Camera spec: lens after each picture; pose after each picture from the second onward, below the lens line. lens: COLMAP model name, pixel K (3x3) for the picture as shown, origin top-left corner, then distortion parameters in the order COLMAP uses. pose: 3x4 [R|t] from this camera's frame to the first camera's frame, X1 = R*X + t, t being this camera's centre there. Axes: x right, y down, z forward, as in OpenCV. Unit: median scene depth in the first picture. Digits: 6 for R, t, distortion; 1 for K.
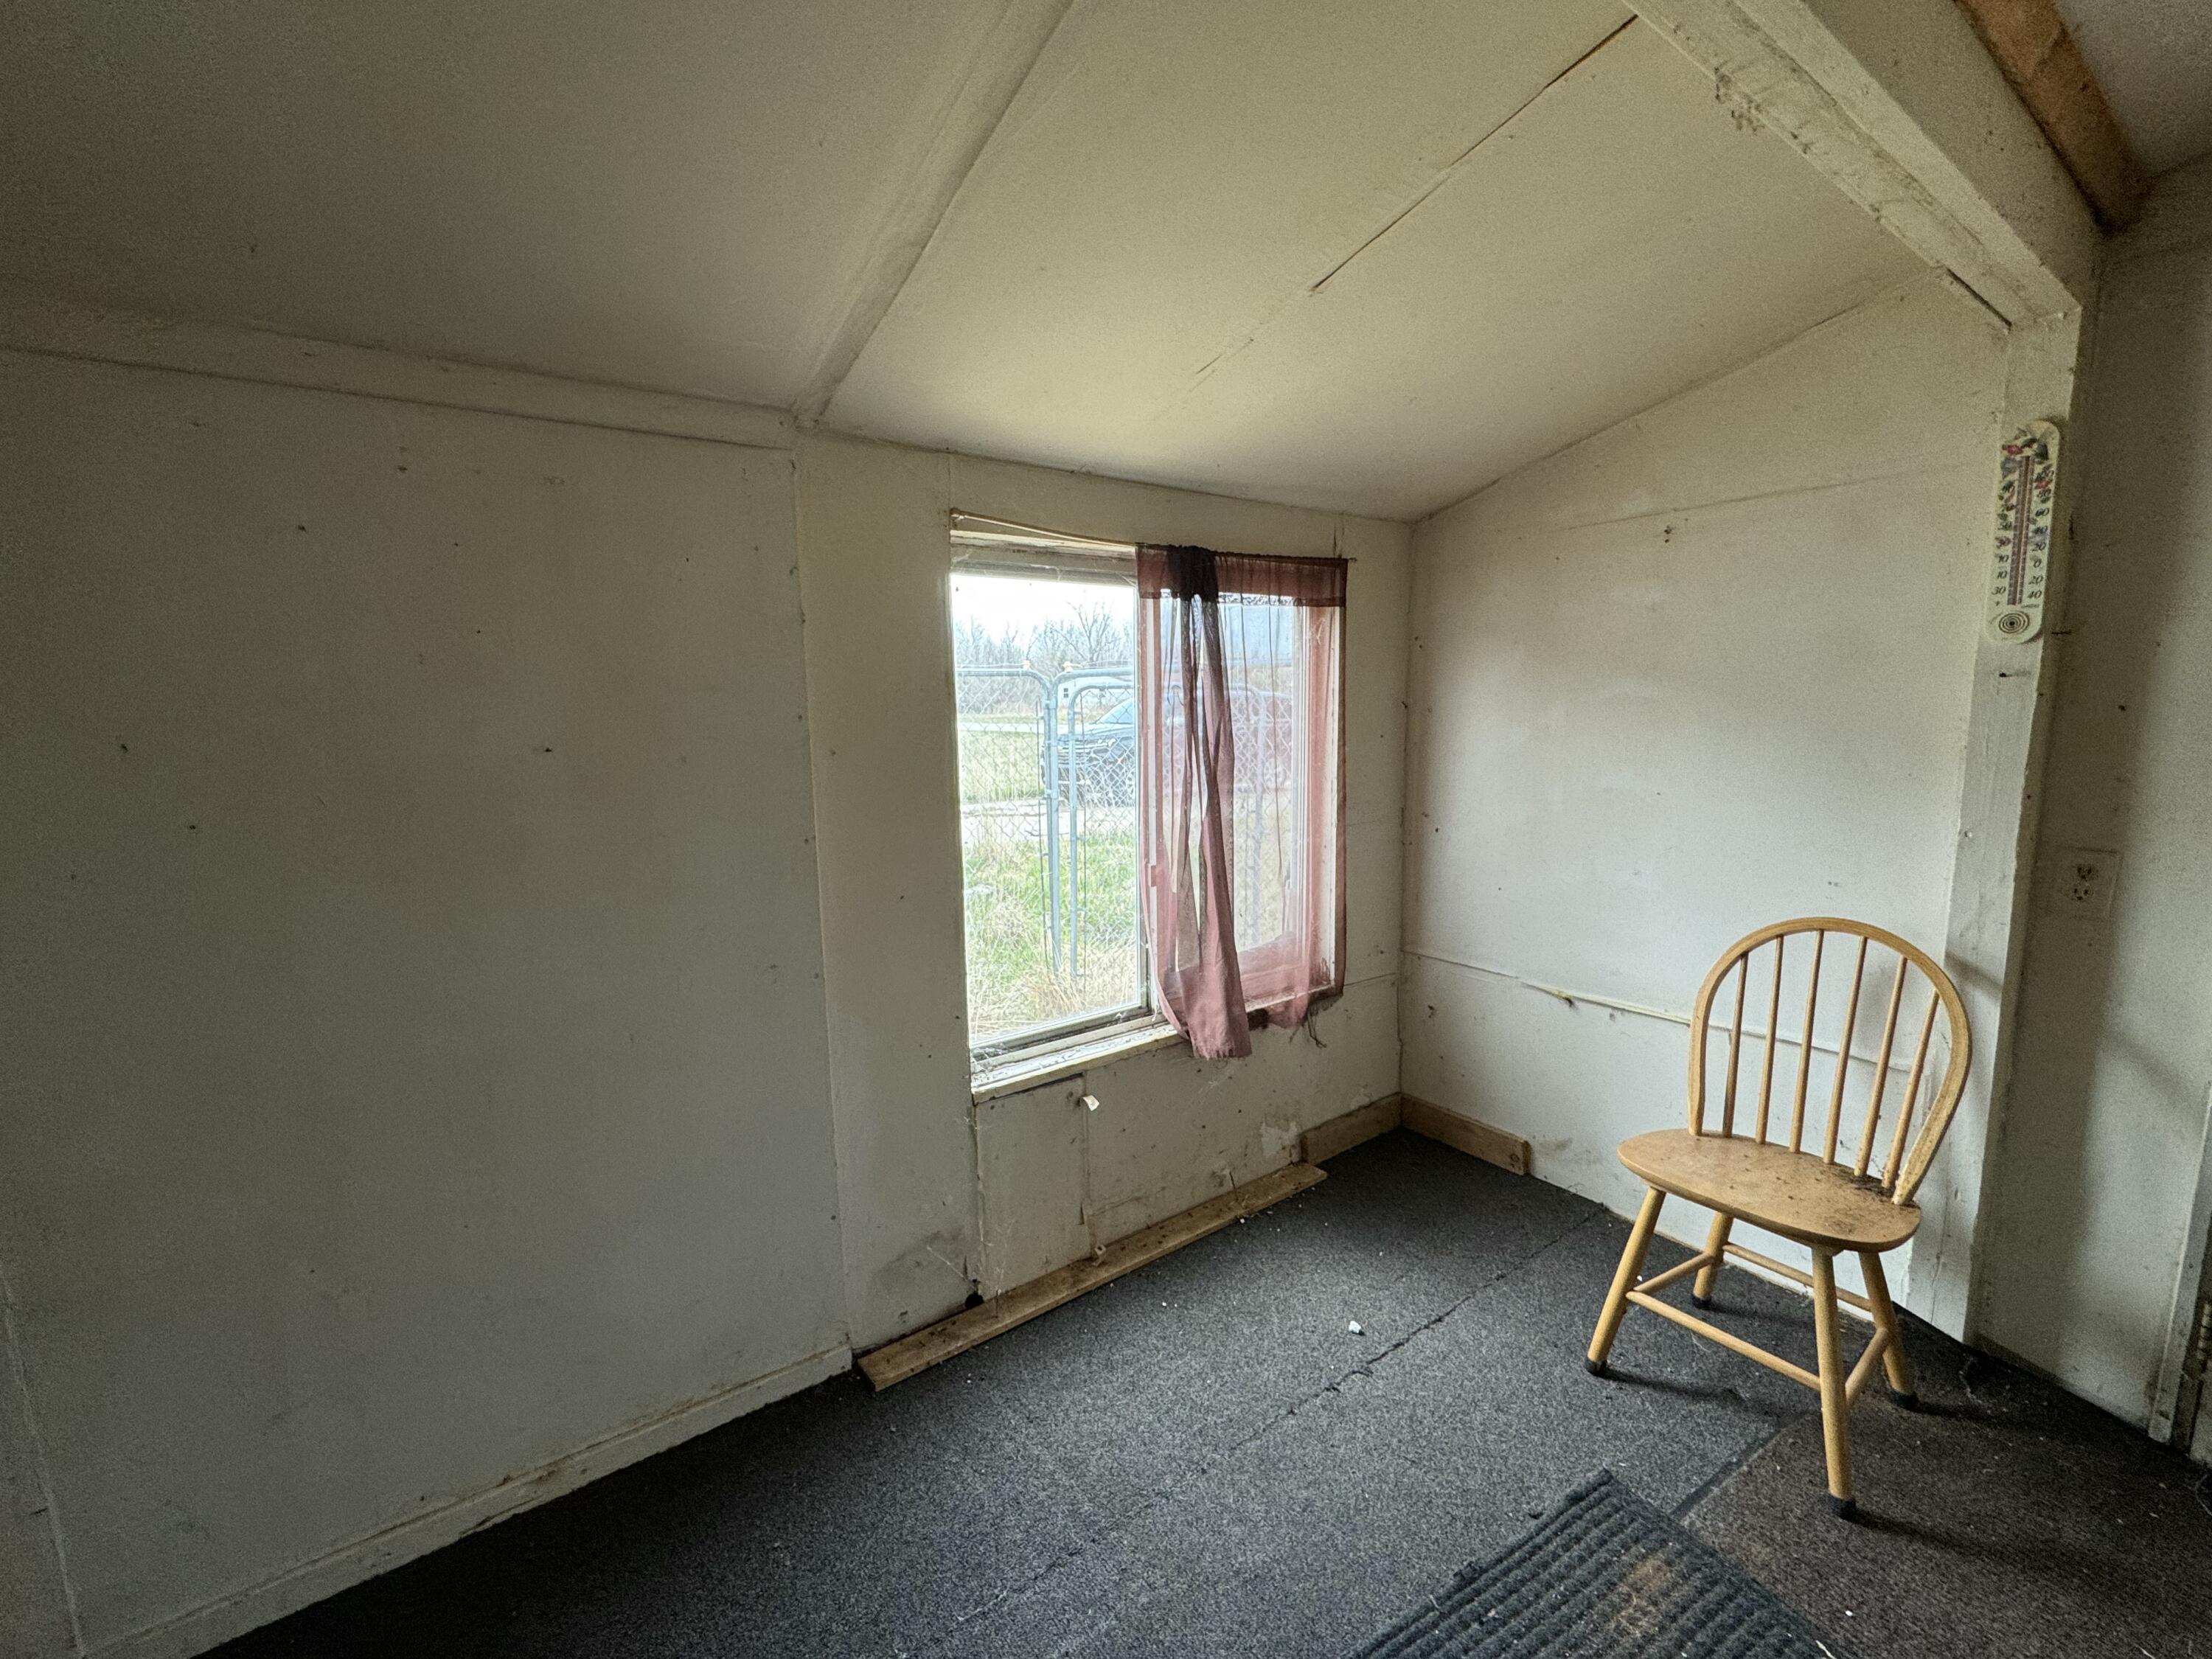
lens RADIAL K [[952.1, 0, 1109.0], [0, 952.1, 831.6], [0, 0, 1]] dist [-0.003076, 0.000613]
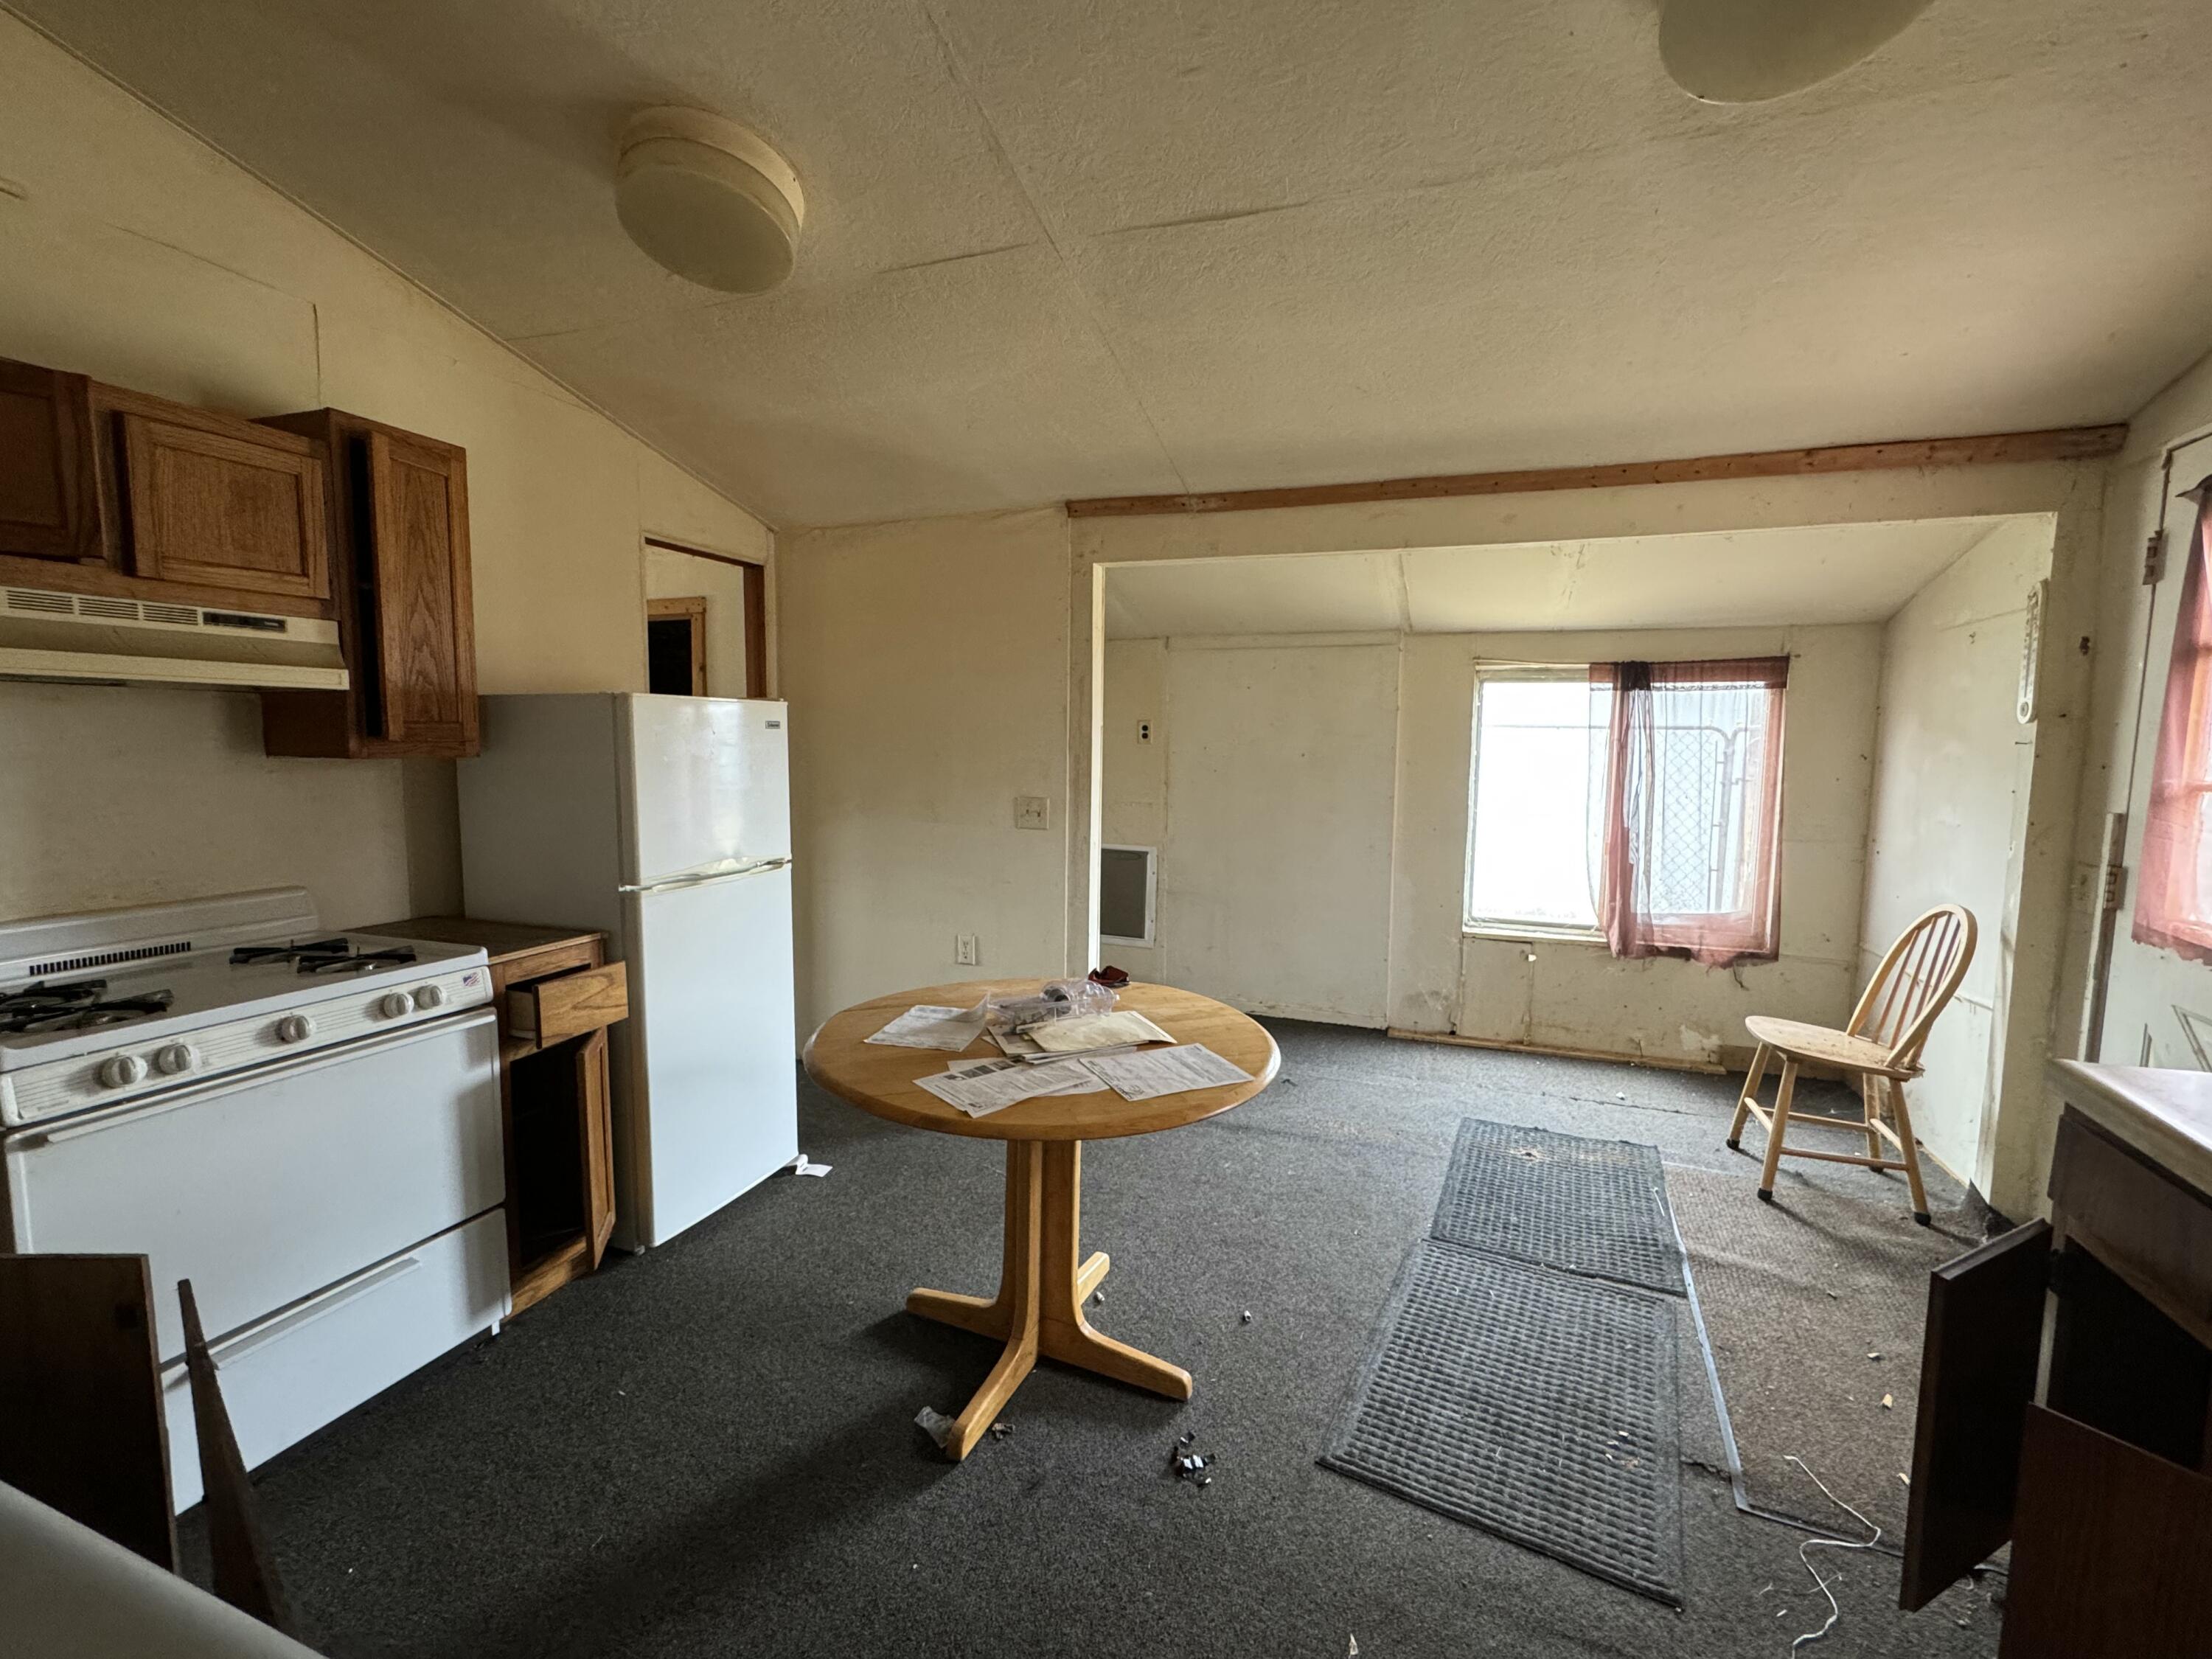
lens RADIAL K [[952.1, 0, 1104.6], [0, 952.1, 828.5], [0, 0, 1]] dist [-0.003076, 0.000613]
pose [[0.550166, 0.101672, -0.828843, 1.037068], [-0.140350, 0.989699, 0.028242, 0.096439], [0.823177, 0.100790, 0.558768, -0.762855]]
